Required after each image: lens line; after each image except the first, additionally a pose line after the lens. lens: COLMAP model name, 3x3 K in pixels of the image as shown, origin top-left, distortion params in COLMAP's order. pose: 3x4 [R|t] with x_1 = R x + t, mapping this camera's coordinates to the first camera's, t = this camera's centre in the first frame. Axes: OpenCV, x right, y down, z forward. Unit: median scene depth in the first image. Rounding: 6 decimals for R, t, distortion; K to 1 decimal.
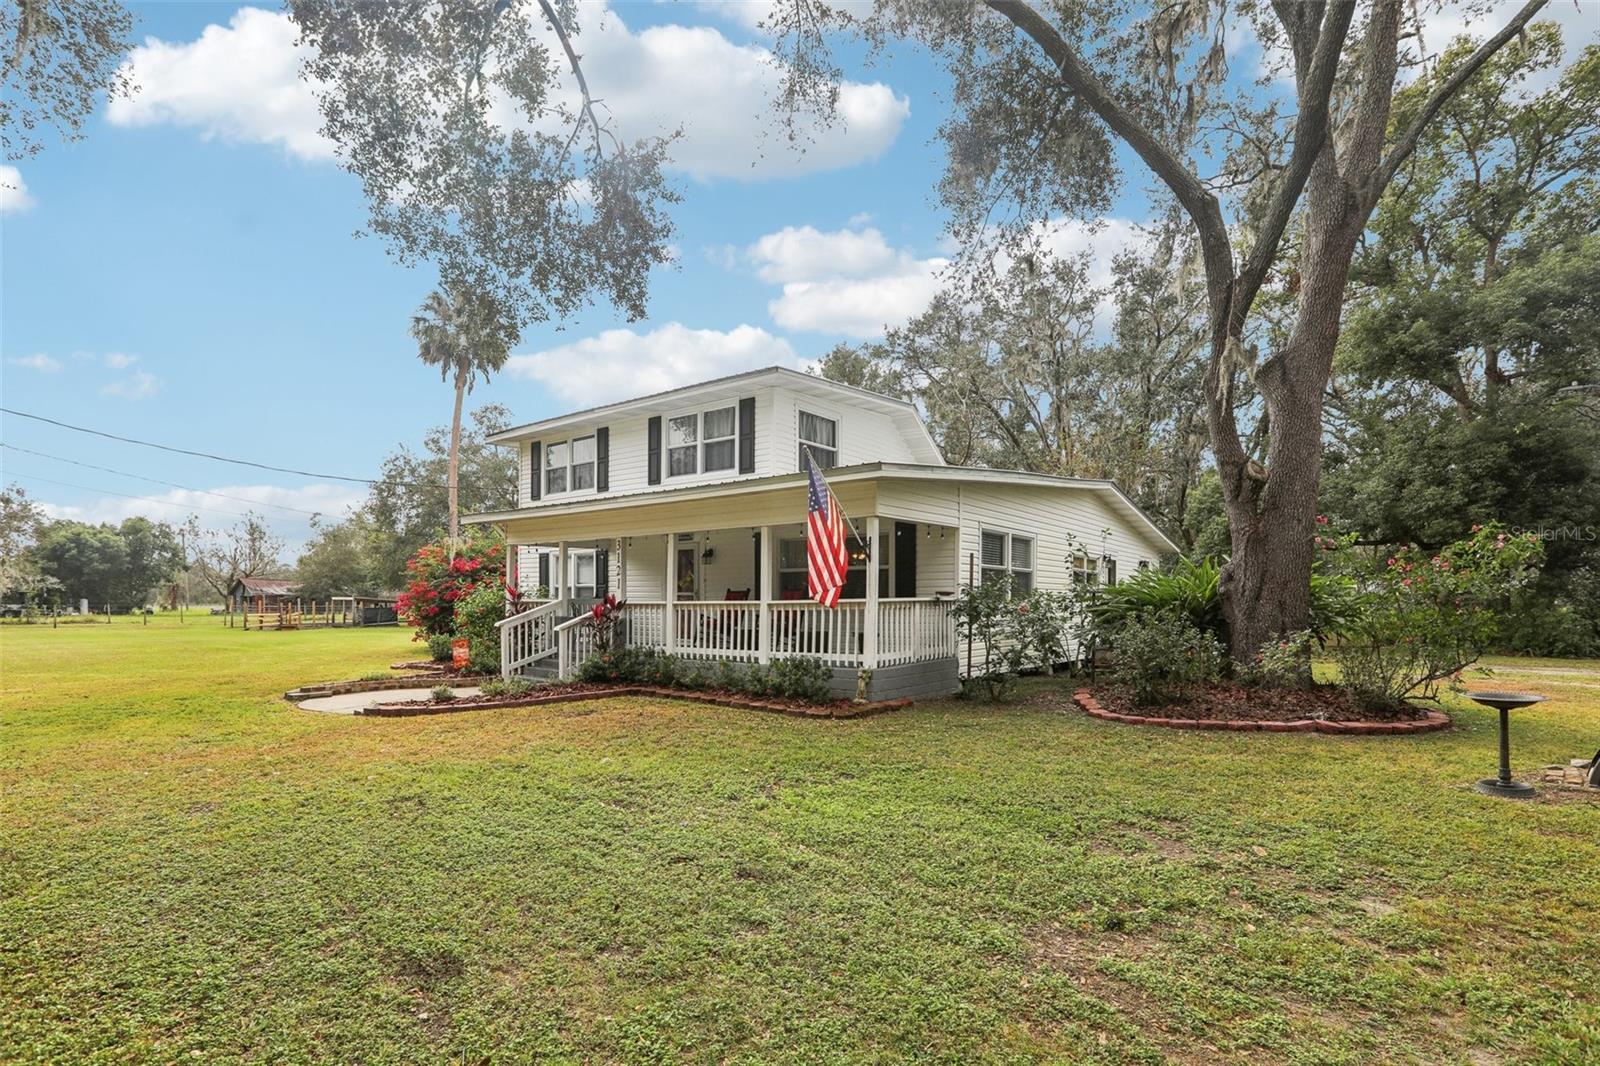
lens RADIAL K [[745.0, 0, 800.2], [0, 745.0, 550.0], [0, 0, 1]] dist [-0.047270, 0.011507]
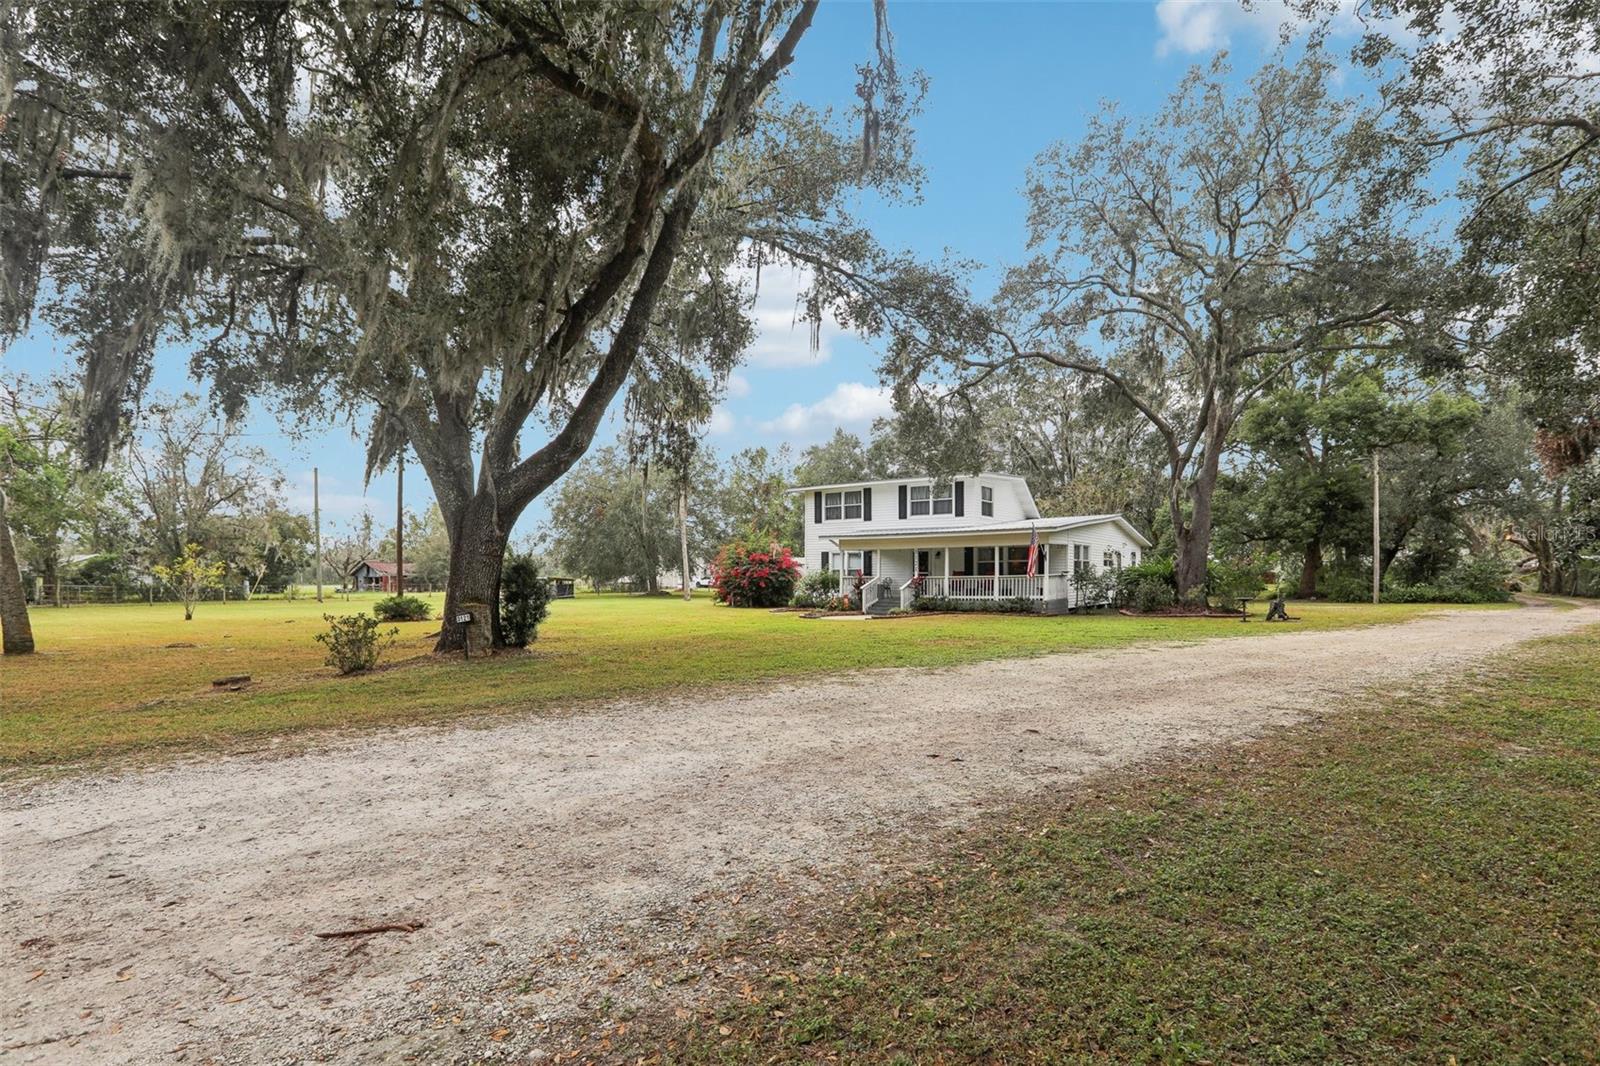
lens RADIAL K [[742.0, 0, 802.4], [0, 742.0, 521.8], [0, 0, 1]] dist [-0.046531, 0.016677]
pose [[0.998785, -0.004834, 0.049034, -0.592358], [0.005146, 0.999967, -0.006235, -0.072751], [-0.049002, 0.006479, 0.998778, -1.044979]]
